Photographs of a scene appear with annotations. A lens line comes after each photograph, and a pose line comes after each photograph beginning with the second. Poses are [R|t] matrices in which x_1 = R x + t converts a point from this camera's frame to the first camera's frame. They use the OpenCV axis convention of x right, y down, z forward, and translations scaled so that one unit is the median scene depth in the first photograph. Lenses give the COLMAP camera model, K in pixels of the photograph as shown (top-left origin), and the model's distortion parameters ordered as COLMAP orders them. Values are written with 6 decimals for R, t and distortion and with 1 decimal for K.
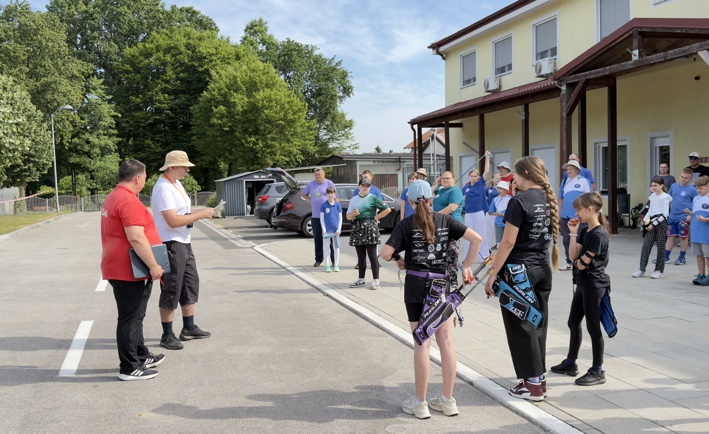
lens RADIAL K [[688.0, 0, 351.9], [0, 688.0, 198.9], [0, 0, 1]] dist [0.179142, -0.428894]
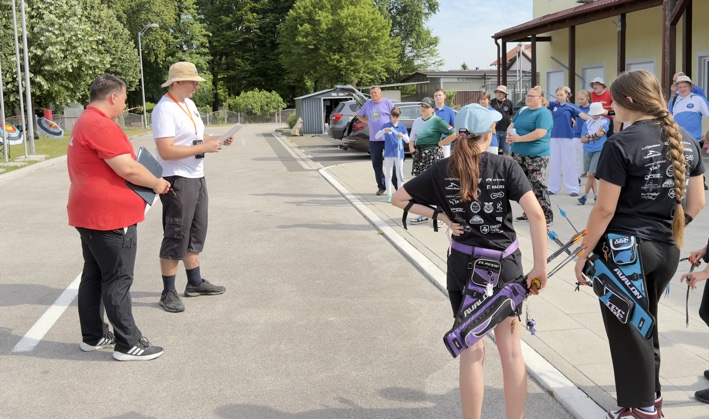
lens RADIAL K [[680.6, 0, 365.7], [0, 680.6, 135.2], [0, 0, 1]] dist [0.186881, -0.395755]
pose [[0.994597, 0.006545, -0.103602, 0.014202], [-0.003645, 0.999597, 0.028151, -0.003110], [0.103744, -0.027621, 0.994220, 0.073317]]
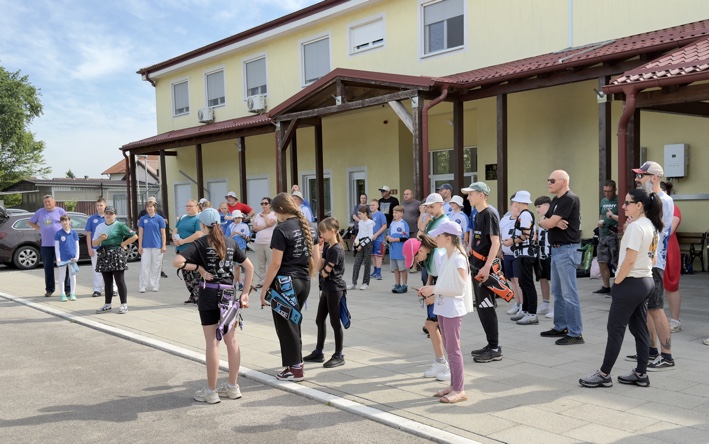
lens RADIAL K [[696.0, 0, 354.5], [0, 696.0, 222.0], [0, 0, 1]] dist [0.004360, -0.002345]
pose [[0.911814, -0.005933, 0.410562, -0.036862], [0.009144, 0.999941, -0.005858, 0.001358], [-0.410503, 0.009095, 0.911814, -0.046045]]
